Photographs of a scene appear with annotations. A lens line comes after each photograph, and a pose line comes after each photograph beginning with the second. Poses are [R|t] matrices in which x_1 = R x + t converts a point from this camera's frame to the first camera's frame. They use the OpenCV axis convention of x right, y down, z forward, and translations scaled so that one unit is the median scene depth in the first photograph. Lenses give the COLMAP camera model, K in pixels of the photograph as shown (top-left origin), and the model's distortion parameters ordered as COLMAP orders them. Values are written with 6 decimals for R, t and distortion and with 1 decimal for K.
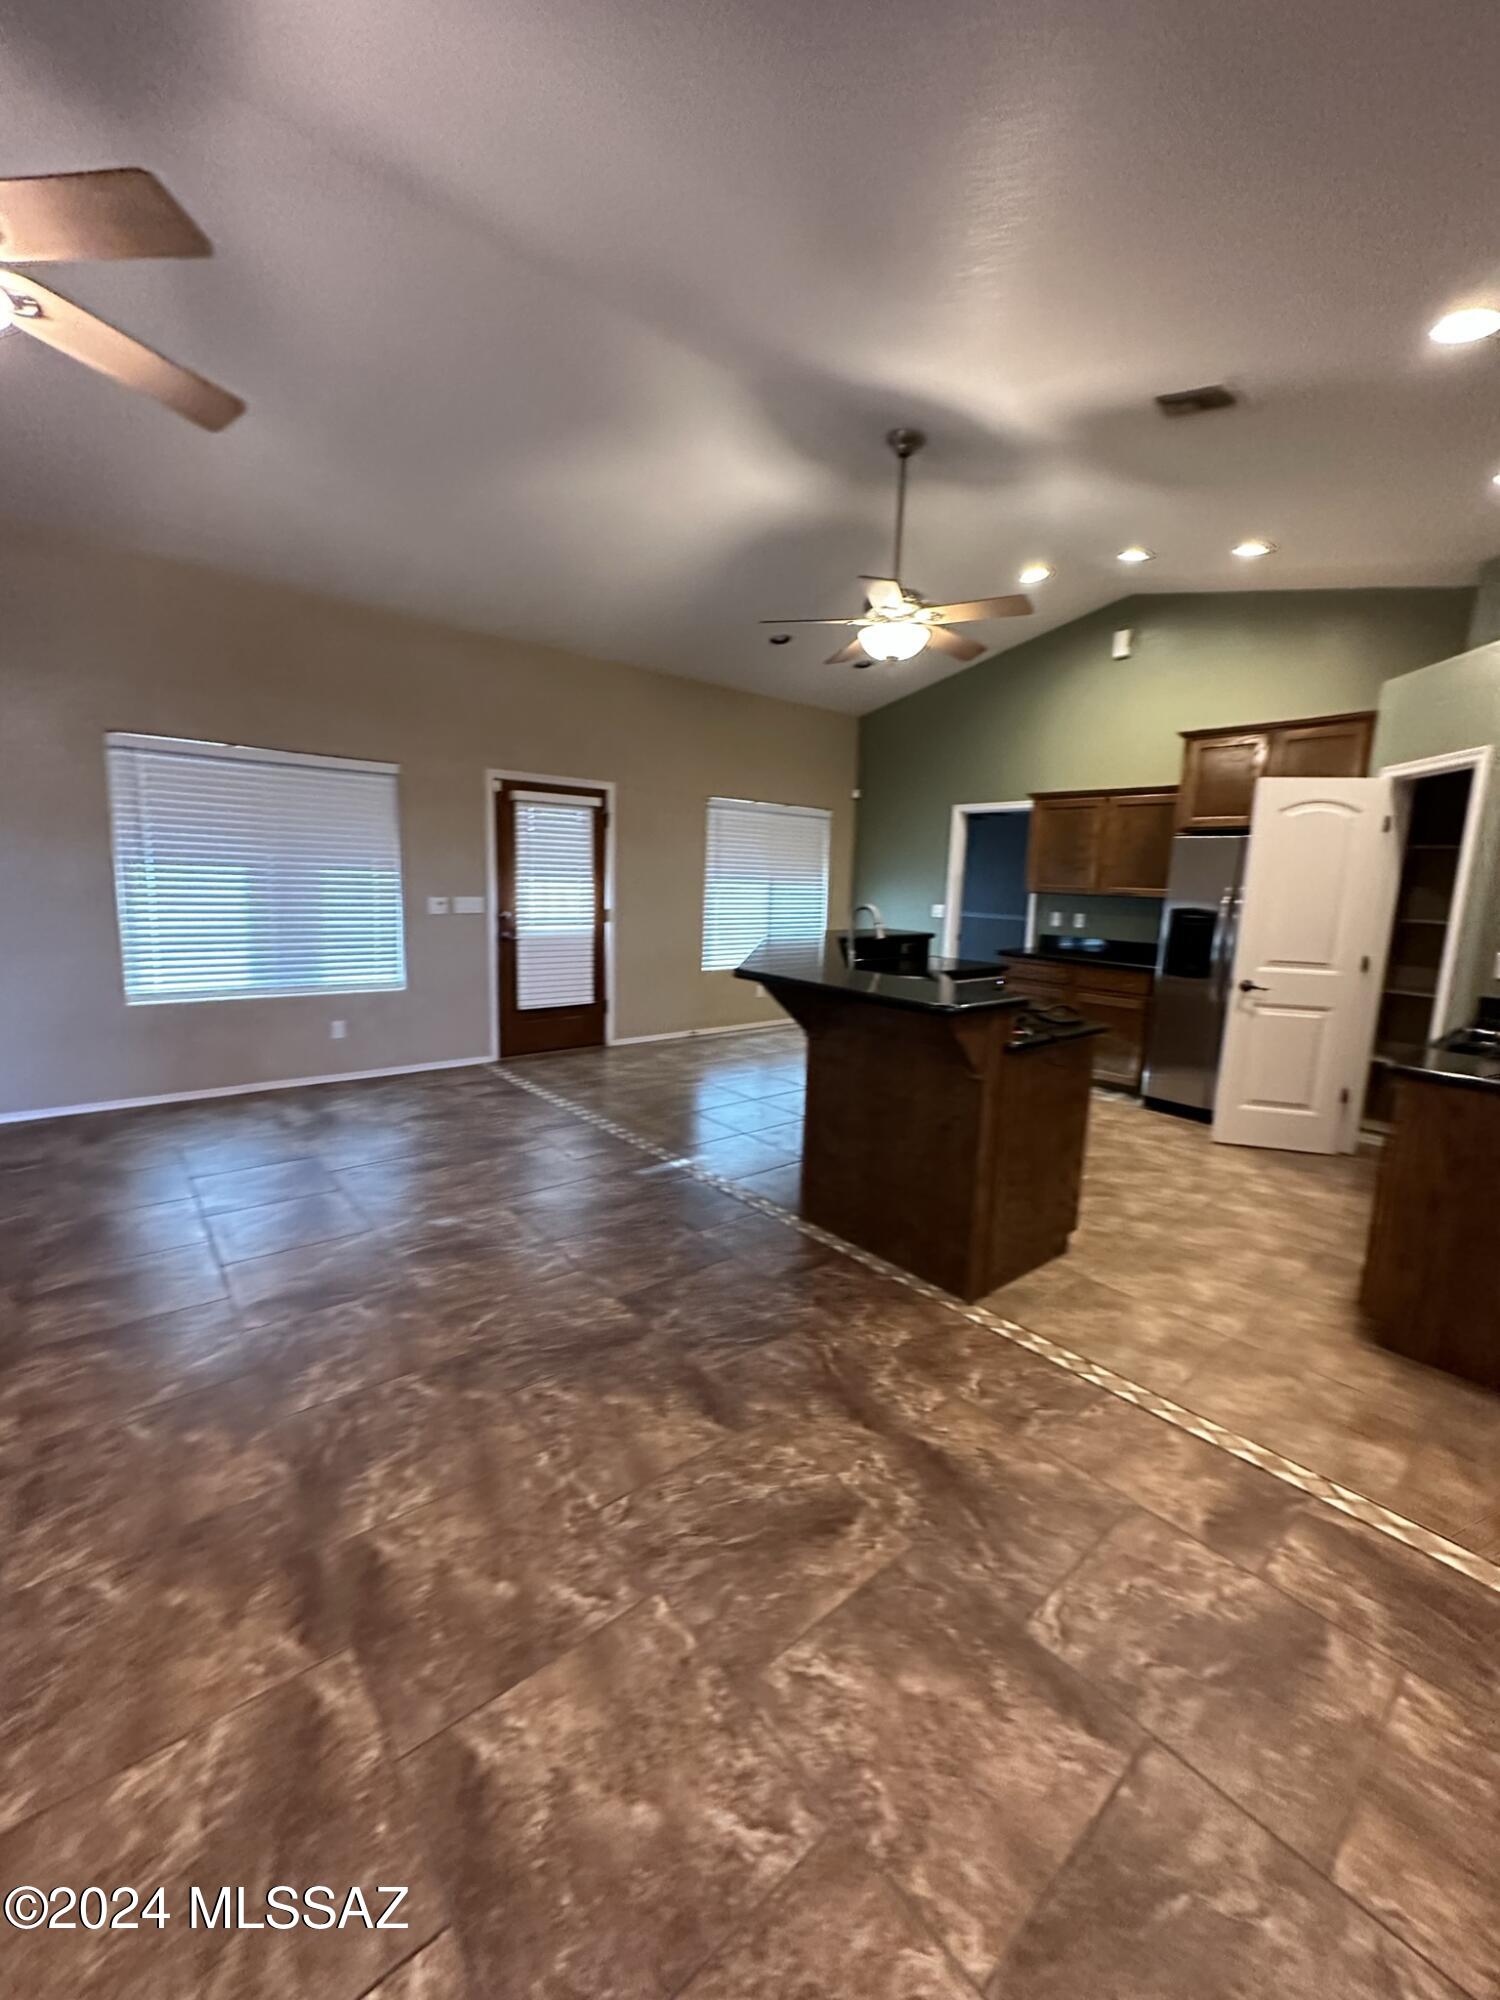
lens RADIAL K [[802.7, 0, 750.7], [0, 802.7, 1004.1], [0, 0, 1]] dist [0.000977, -0.000650]
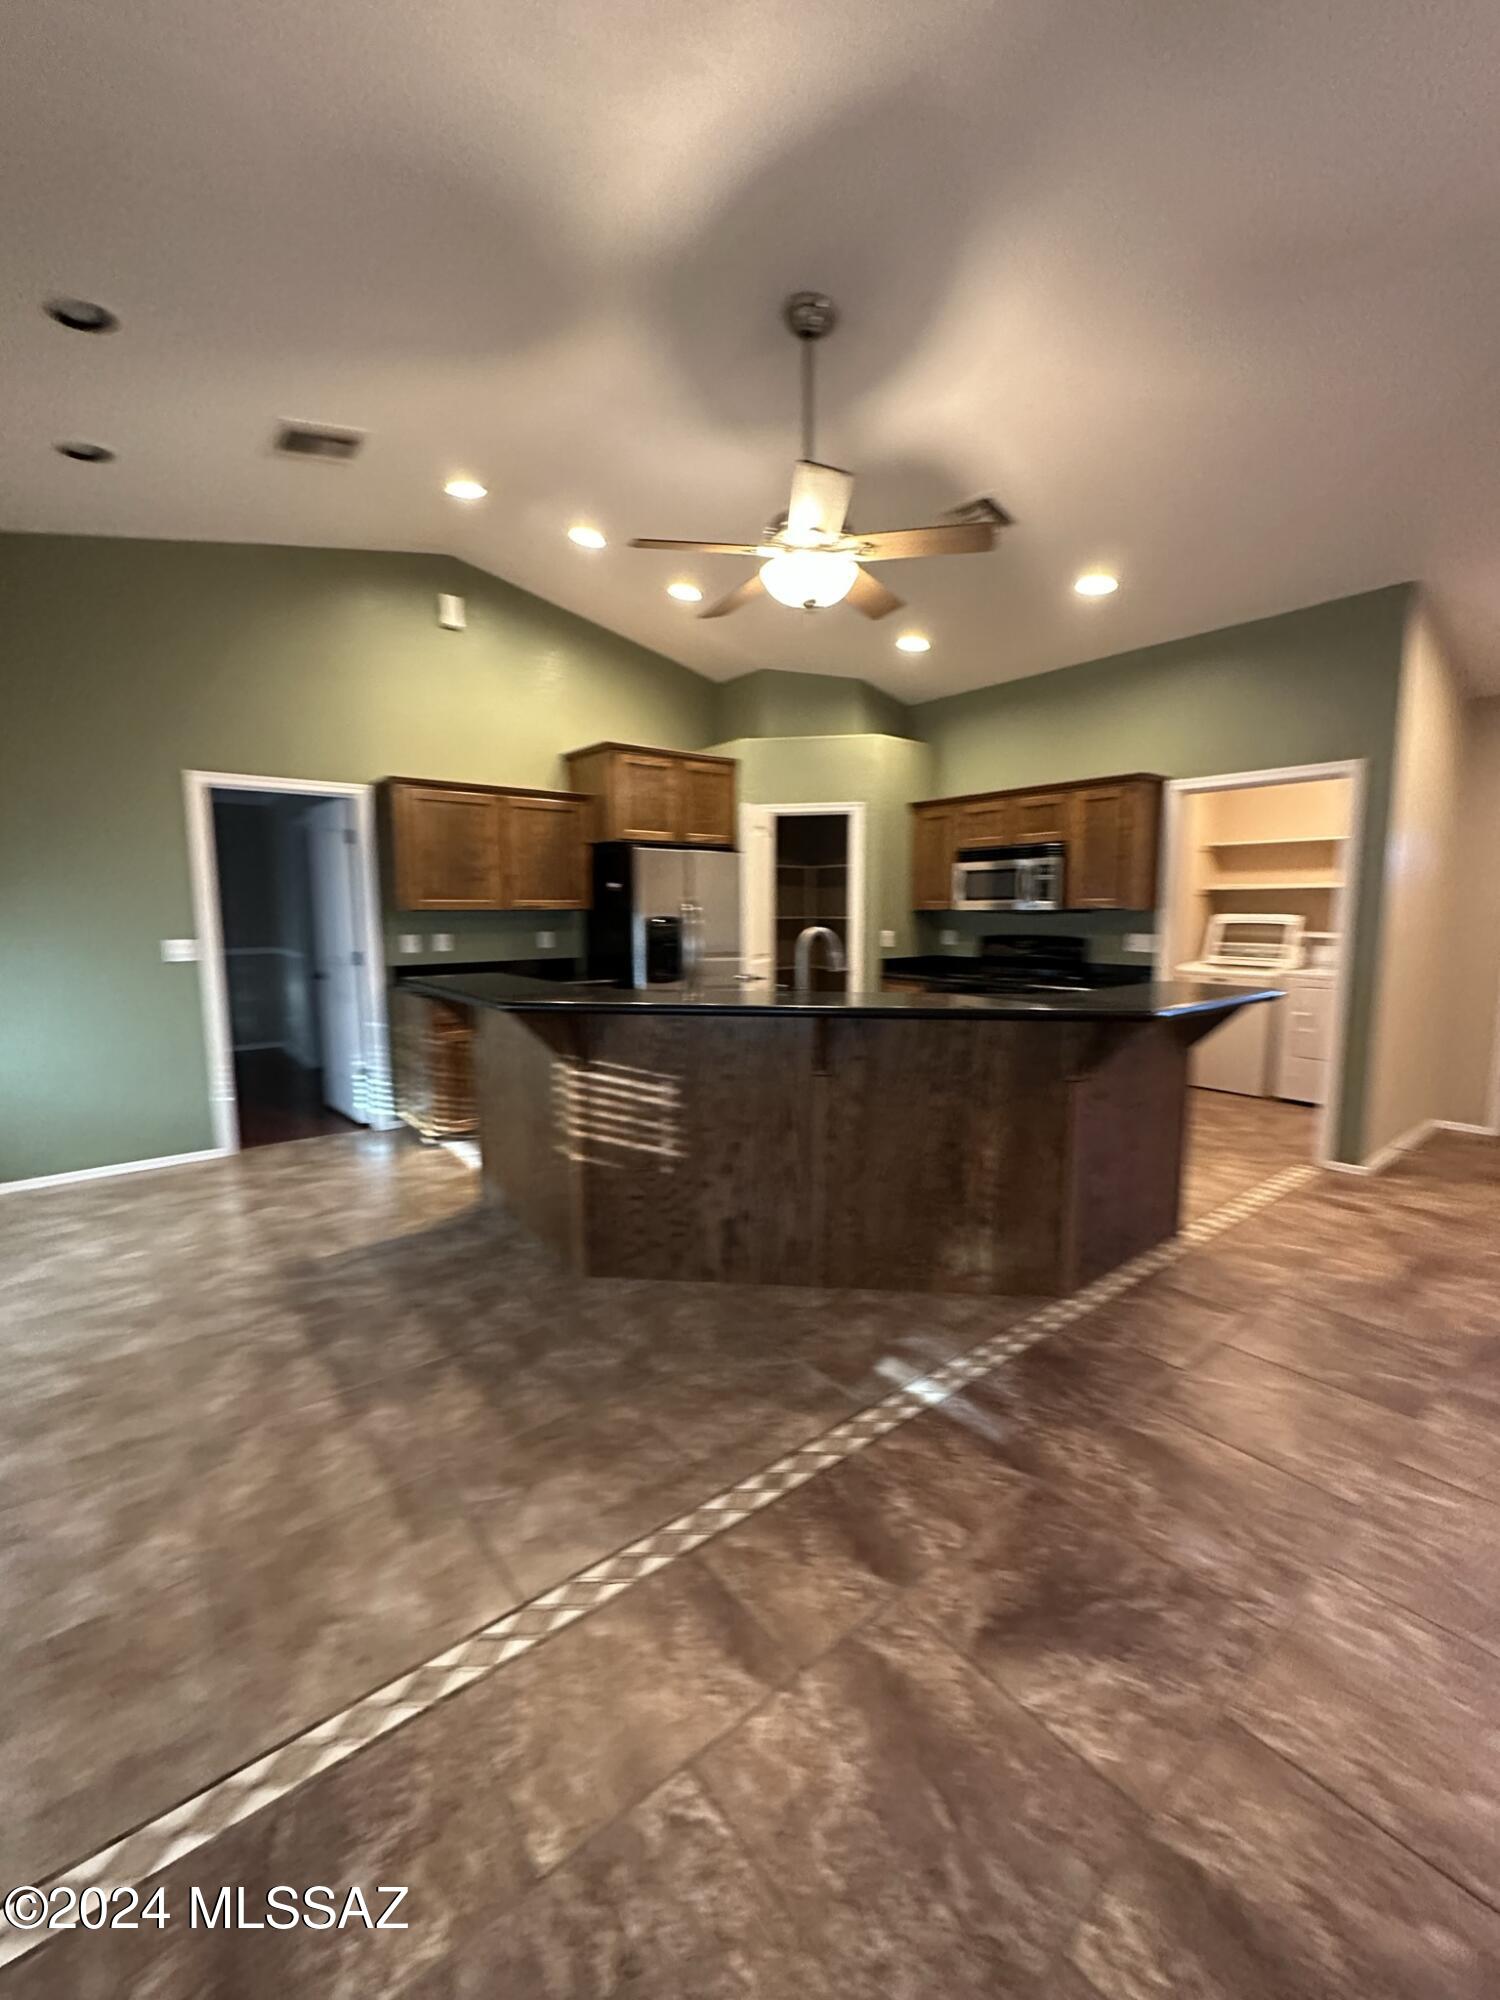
lens RADIAL K [[802.7, 0, 750.4], [0, 802.7, 998.4], [0, 0, 1]] dist [0.000977, -0.000650]
pose [[0.020789, -0.145244, 0.989177, -0.833675], [0.163873, 0.976505, 0.139939, -0.239173], [-0.986262, 0.159190, 0.044102, 1.430331]]
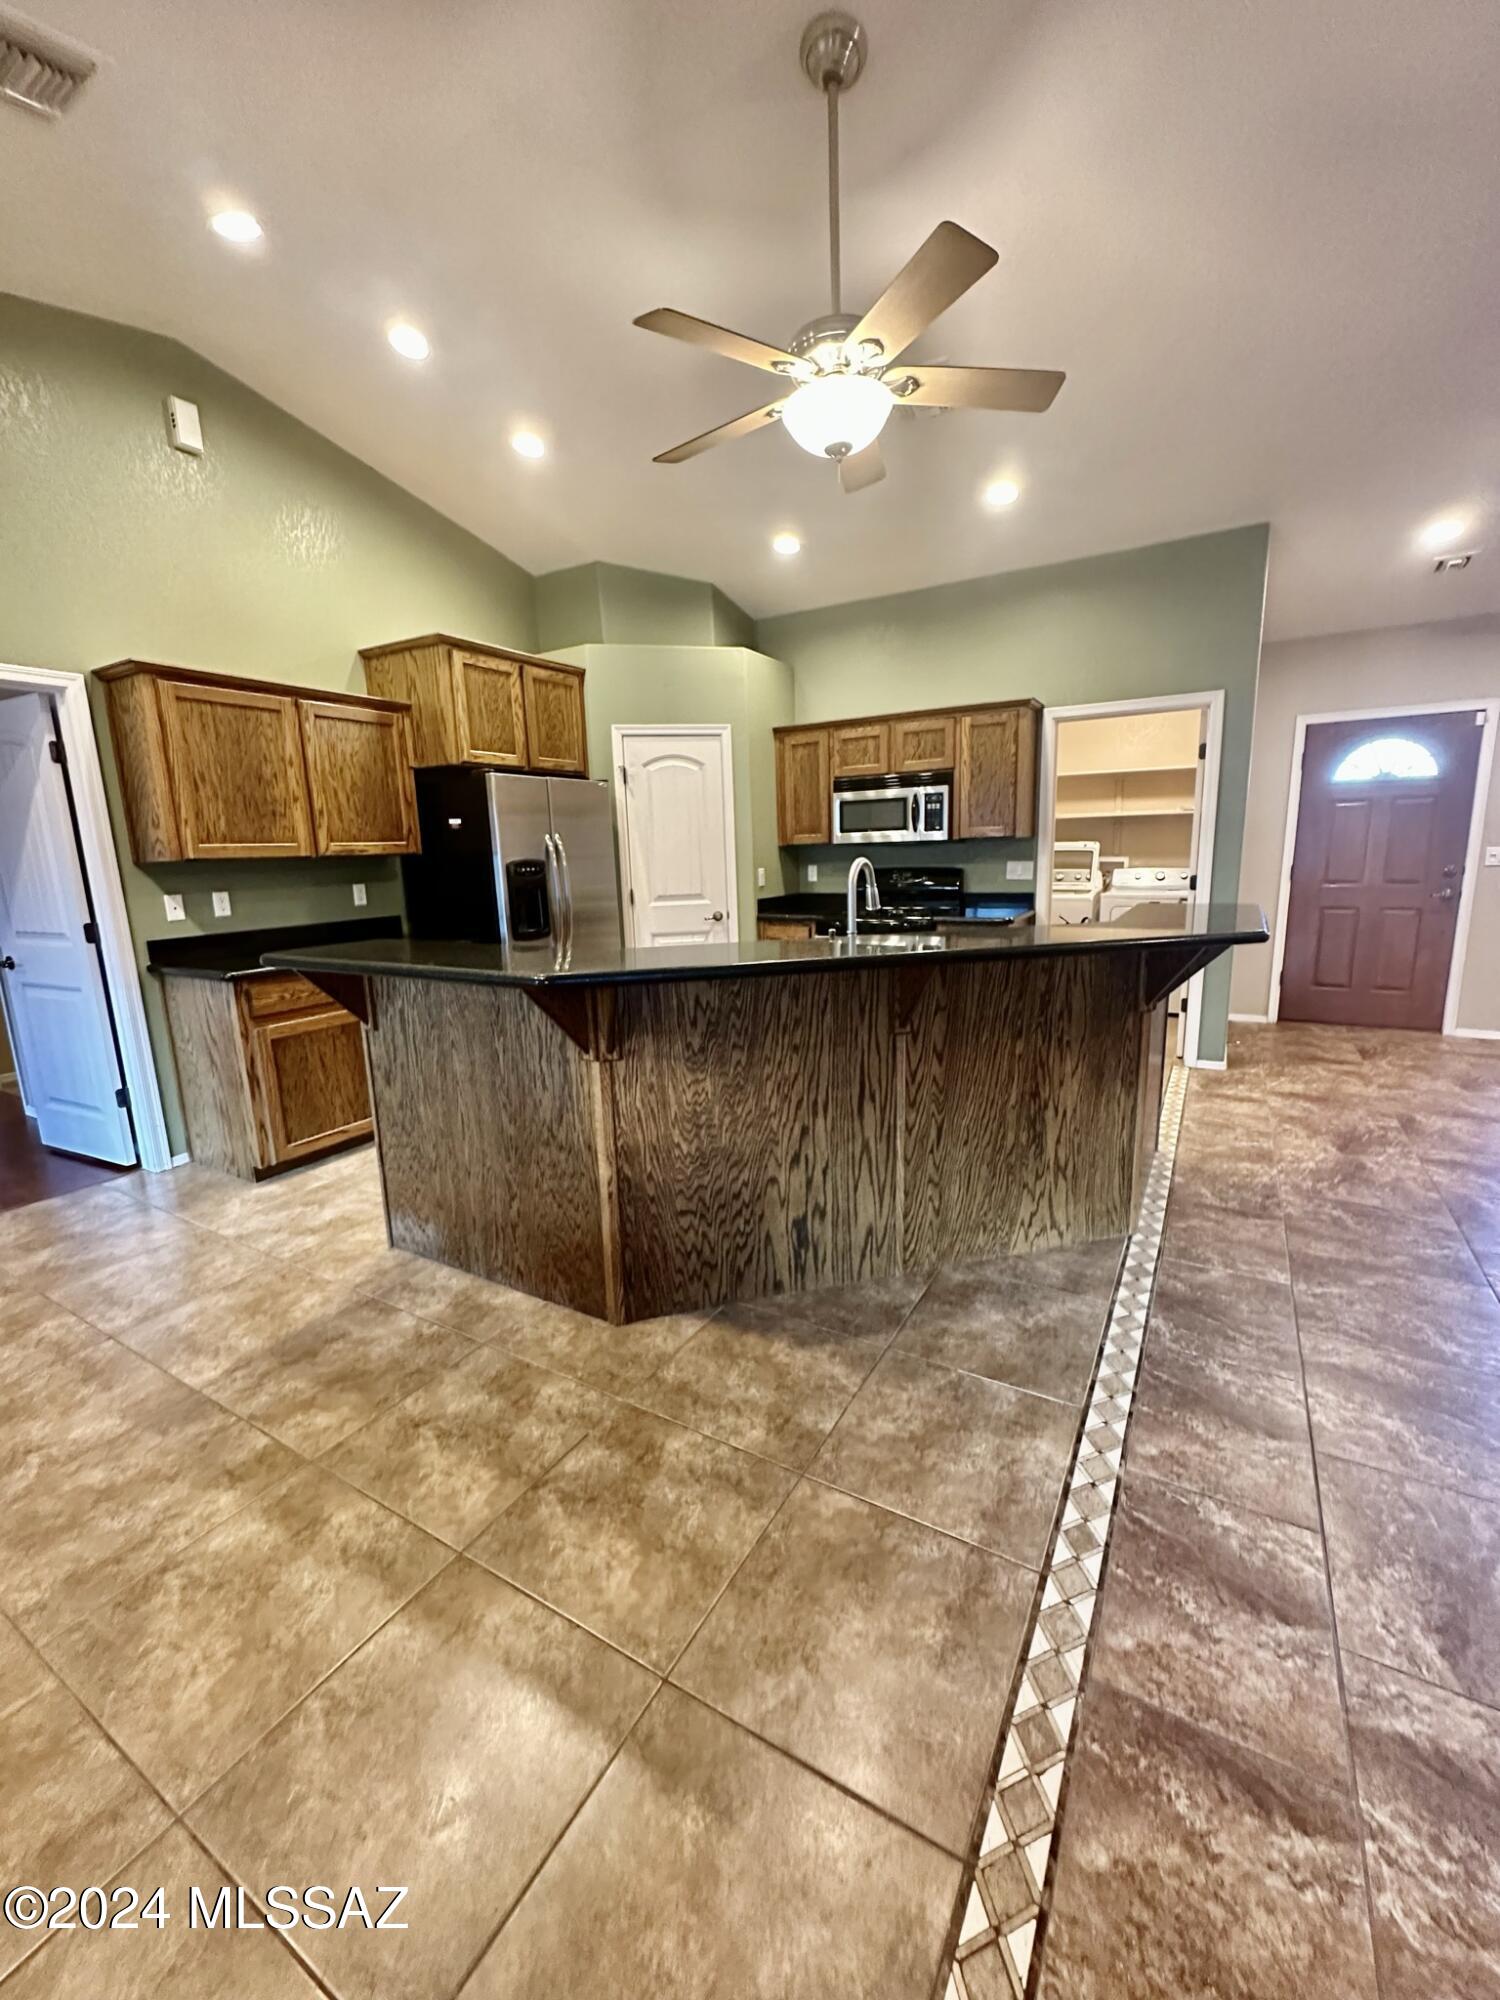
lens RADIAL K [[802.7, 0, 752.1], [0, 802.7, 1000.2], [0, 0, 1]] dist [0.000977, -0.000650]
pose [[-0.337505, -0.198949, 0.920060, -0.587055], [0.169056, 0.948708, 0.267158, -0.275870], [-0.926019, 0.245709, -0.286560, 1.767284]]
